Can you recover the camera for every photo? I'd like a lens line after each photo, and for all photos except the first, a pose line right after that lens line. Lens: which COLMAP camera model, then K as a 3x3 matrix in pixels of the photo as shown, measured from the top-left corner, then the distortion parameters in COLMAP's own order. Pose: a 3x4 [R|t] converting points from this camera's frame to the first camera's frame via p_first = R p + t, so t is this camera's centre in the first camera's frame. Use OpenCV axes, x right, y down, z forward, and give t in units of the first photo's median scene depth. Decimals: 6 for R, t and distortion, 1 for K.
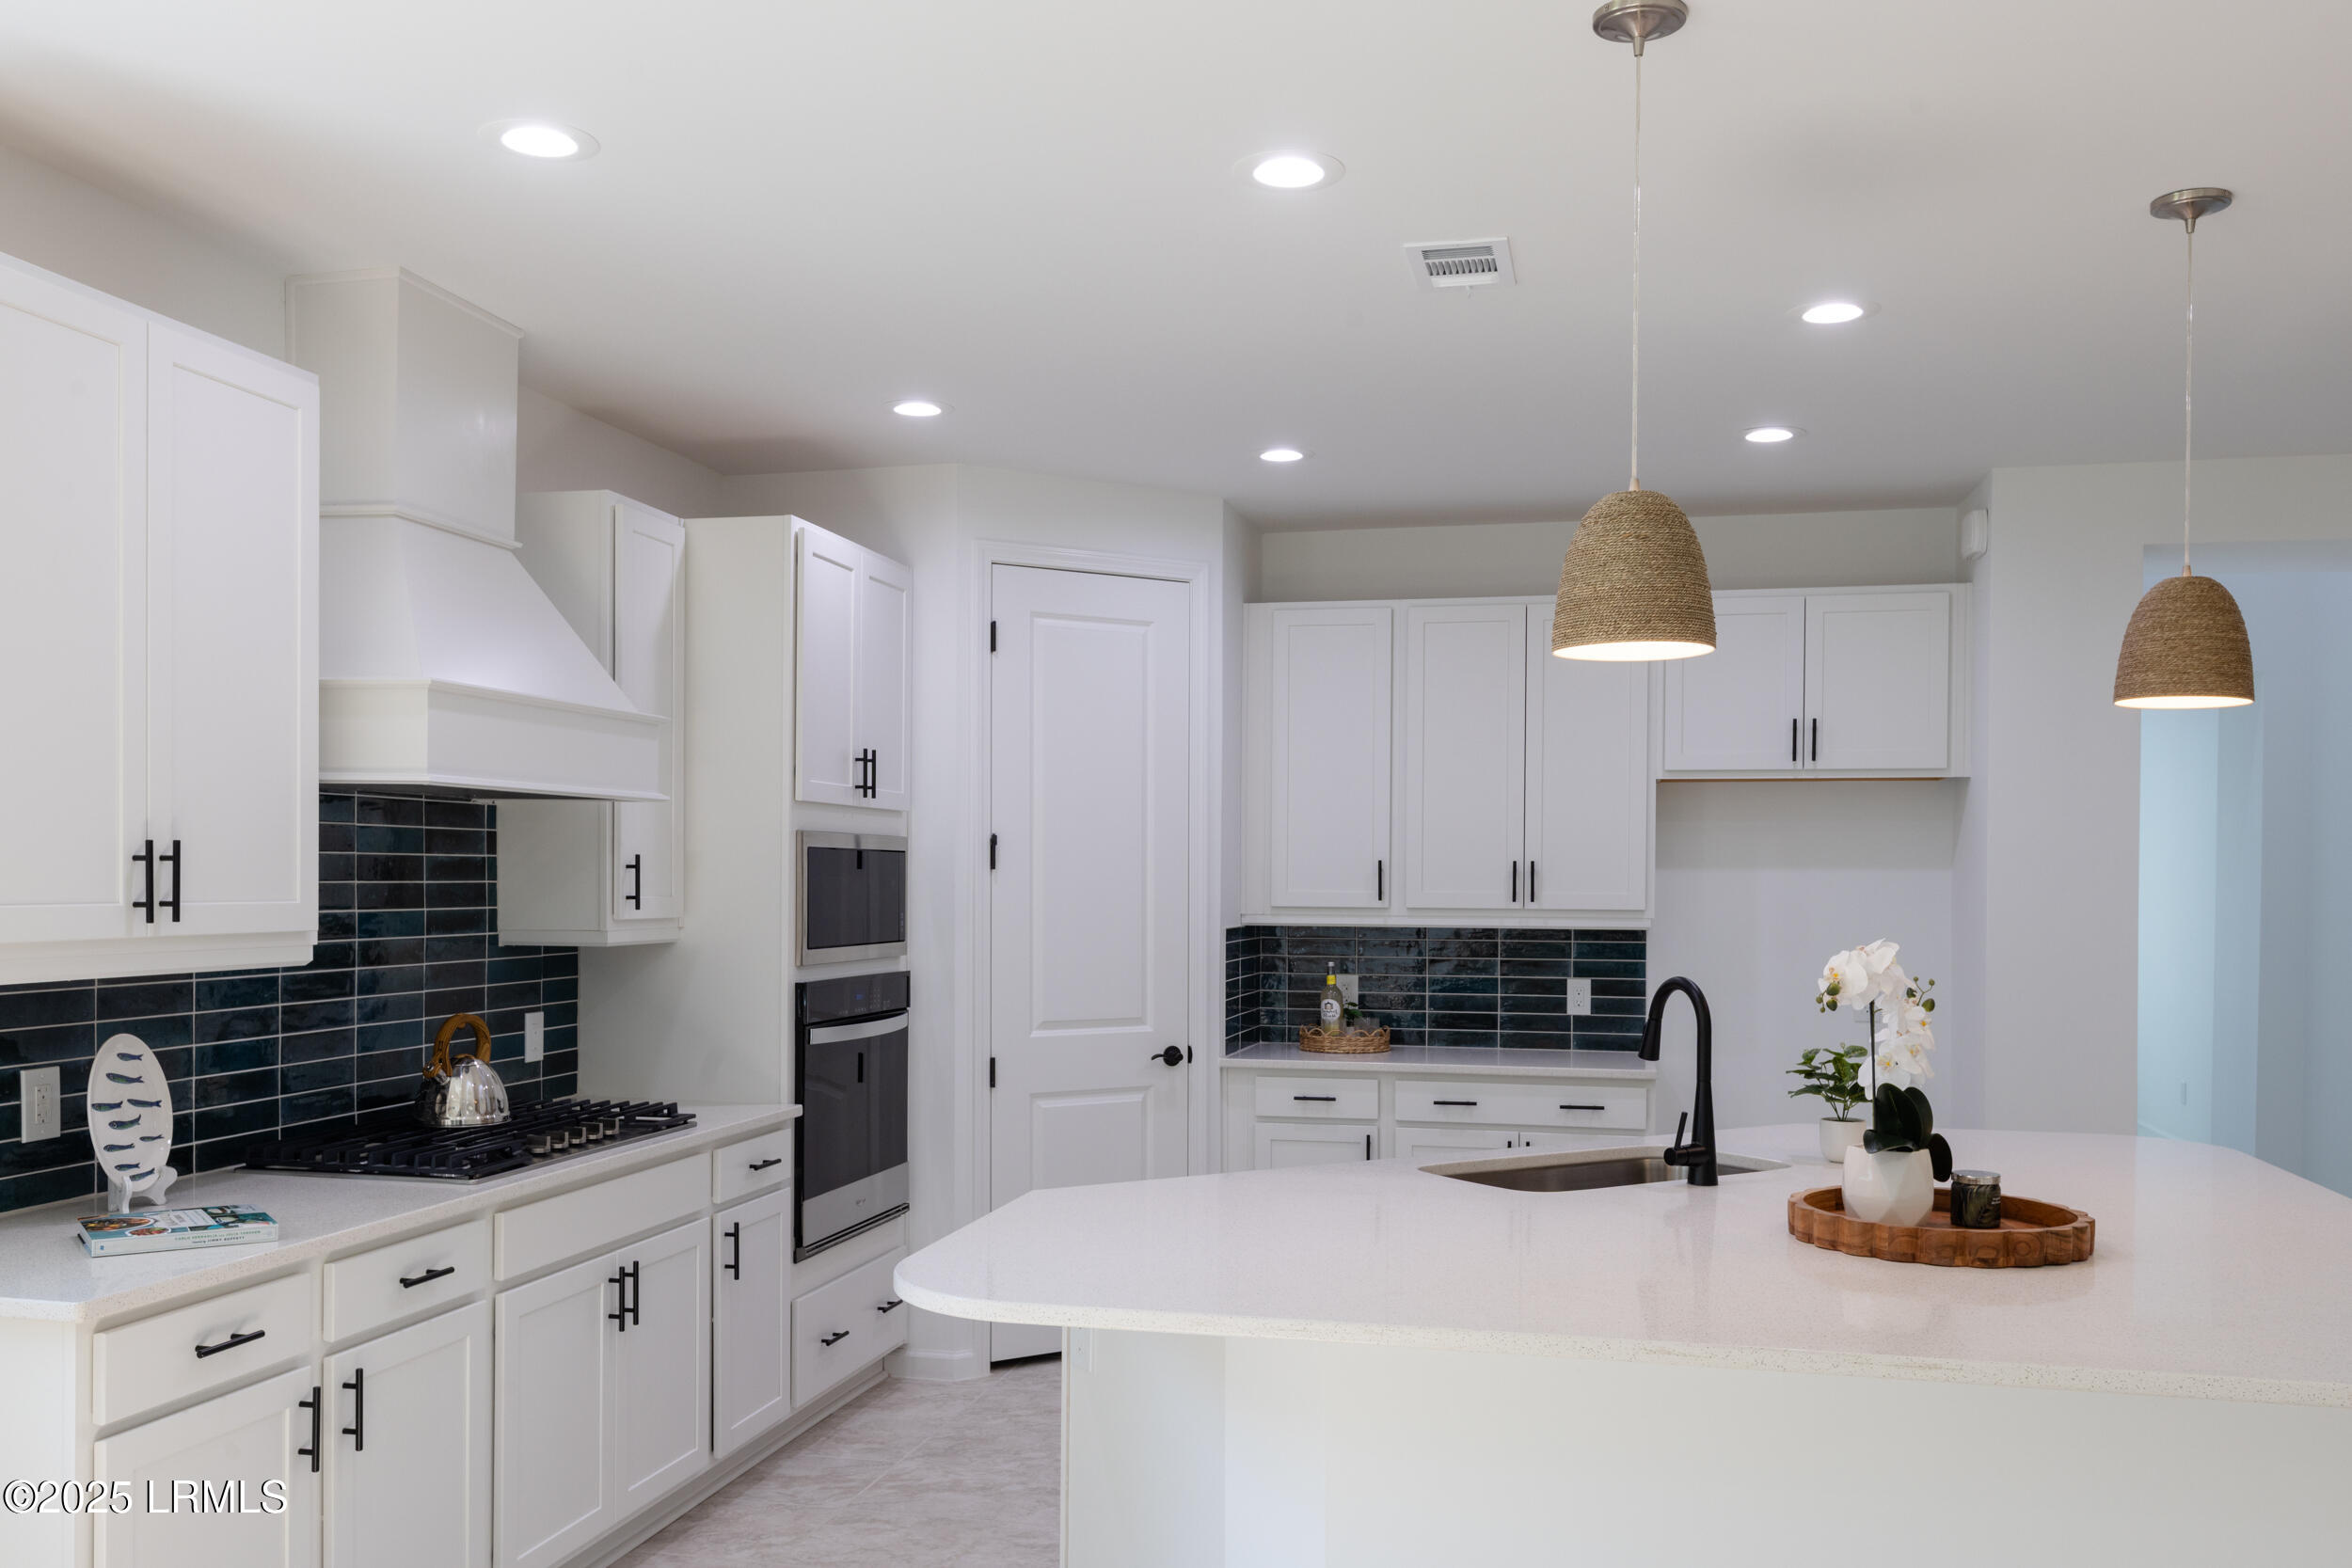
lens RADIAL K [[1952.2, 0, 1180.0], [0, 1952.2, 904.6], [0, 0, 1]] dist [0.024494, -0.020007]
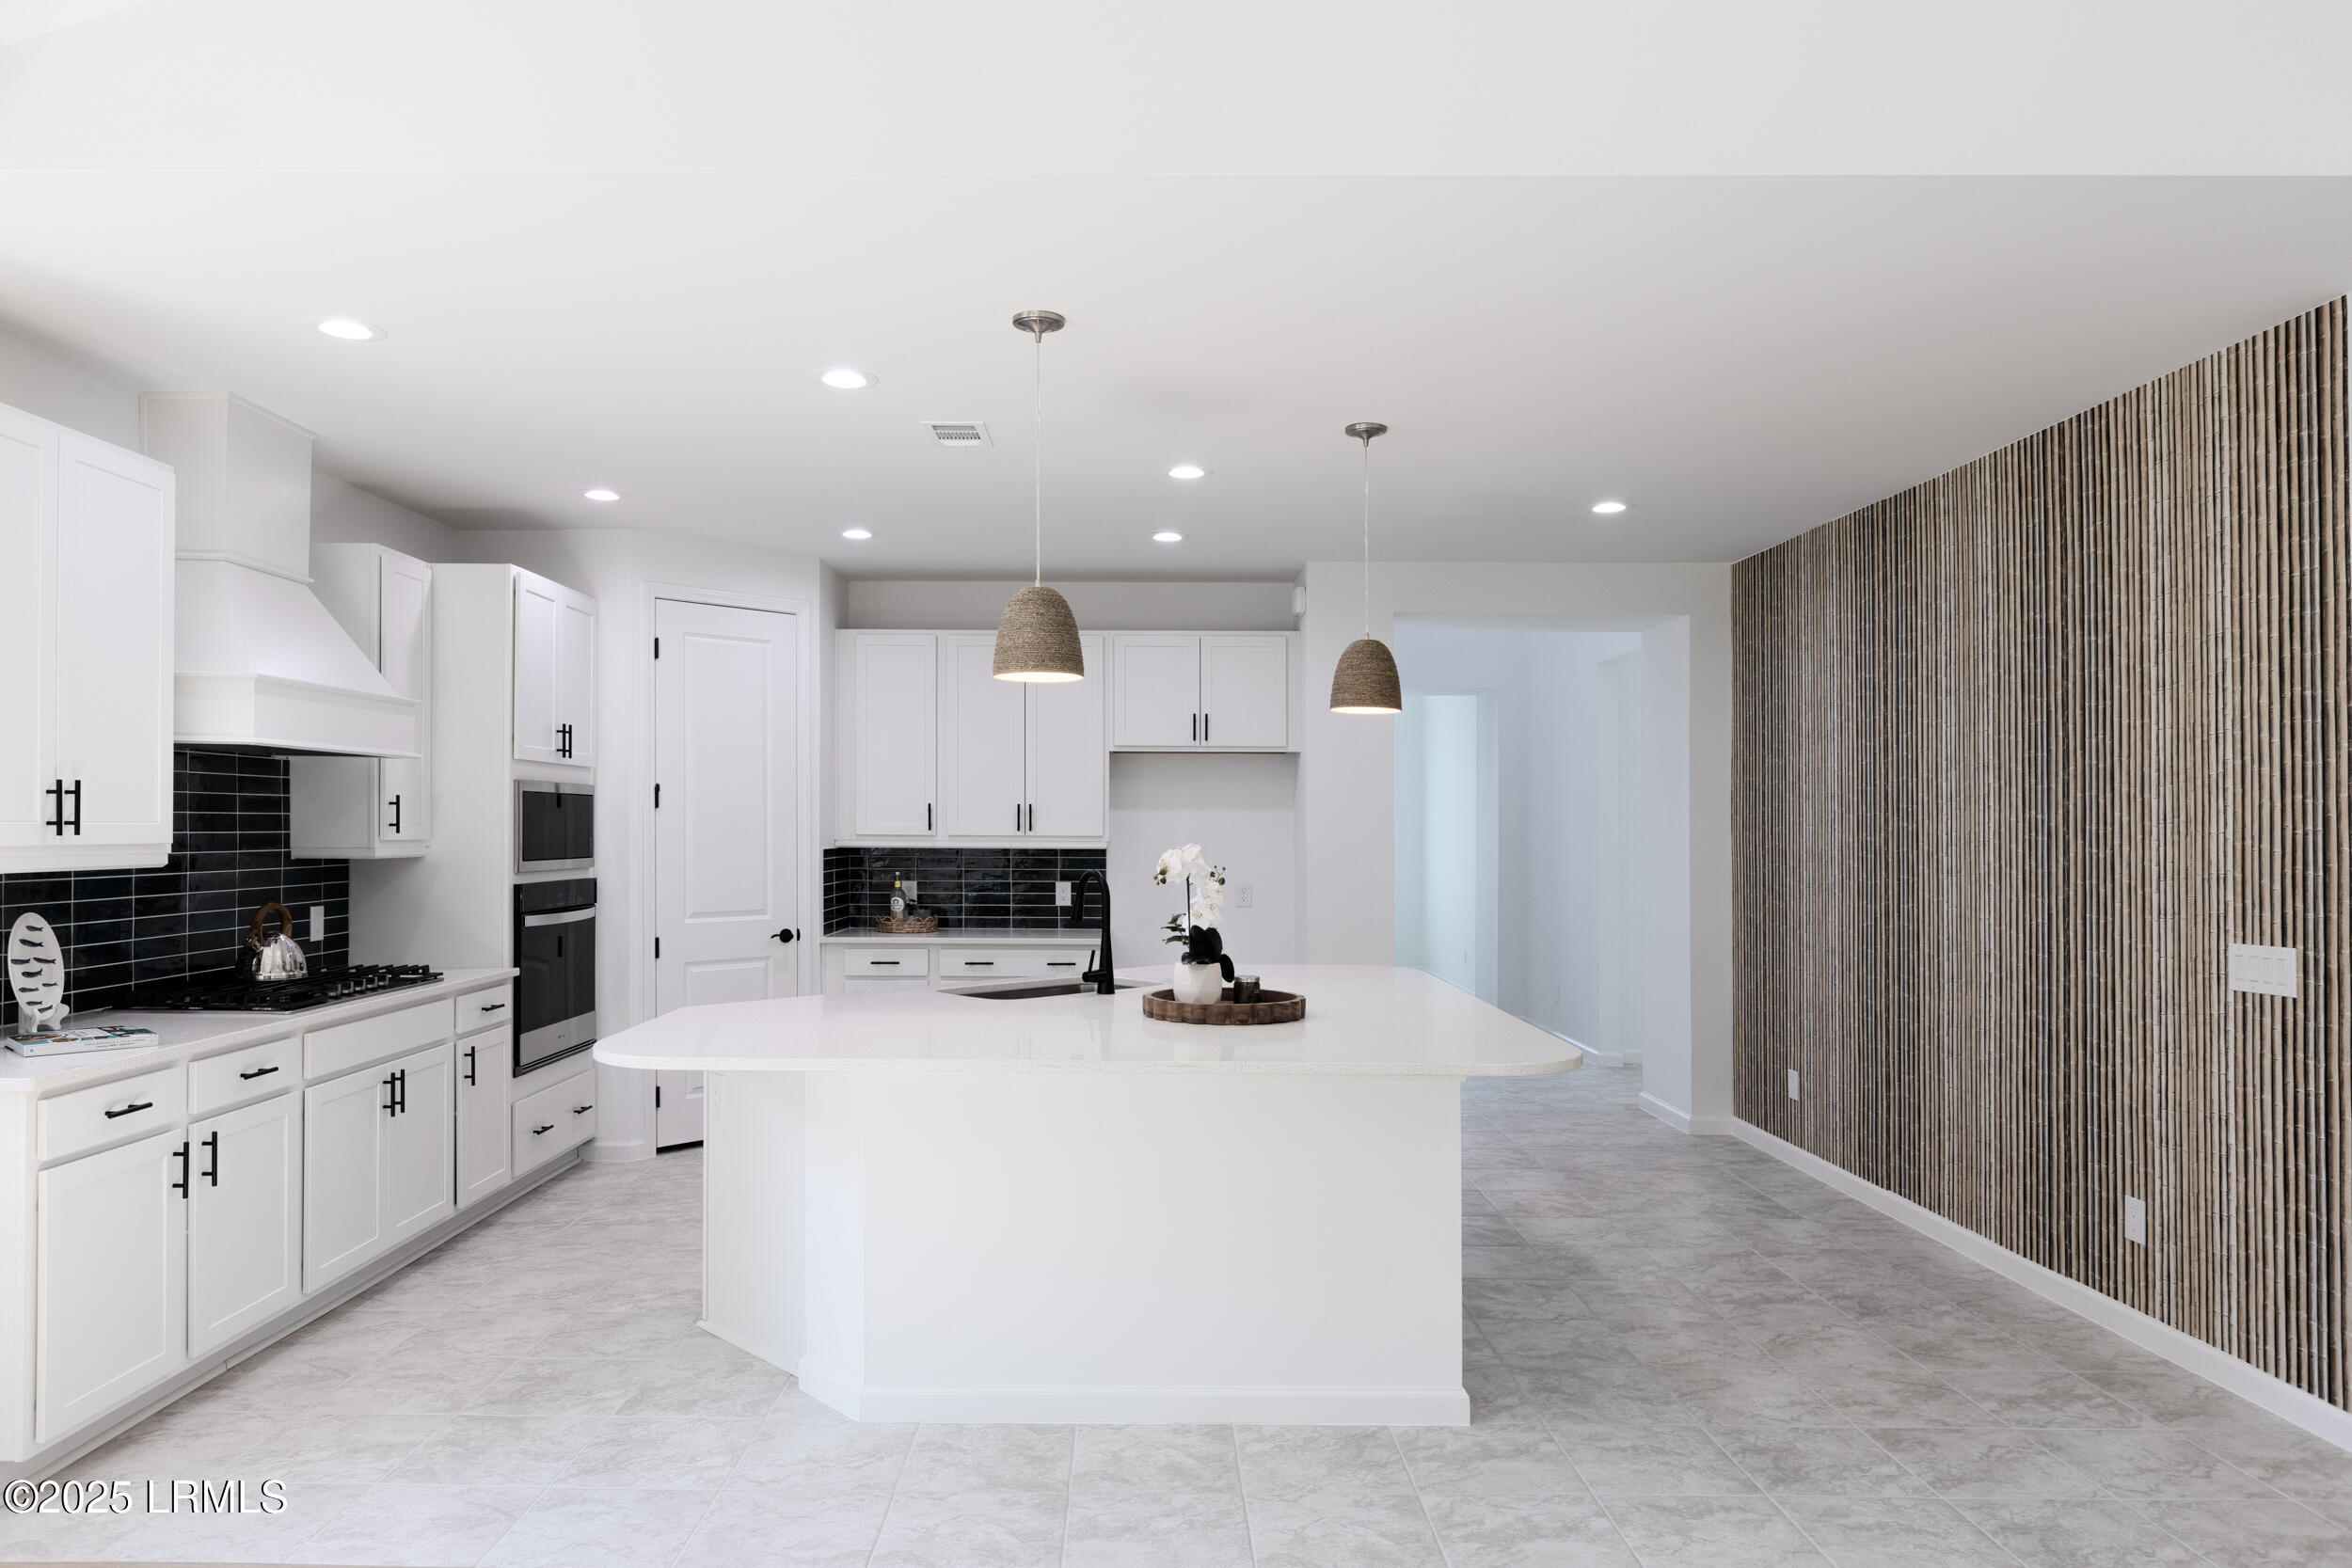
lens RADIAL K [[1478.7, 0, 1163.8], [0, 1478.7, 836.4], [0, 0, 1]] dist [-0.001752, 0.002694]
pose [[0.972792, -0.002271, 0.231670, 0.018528], [0.003680, 0.999977, -0.005647, 0.012554], [-0.231652, 0.006346, 0.972778, -0.181582]]
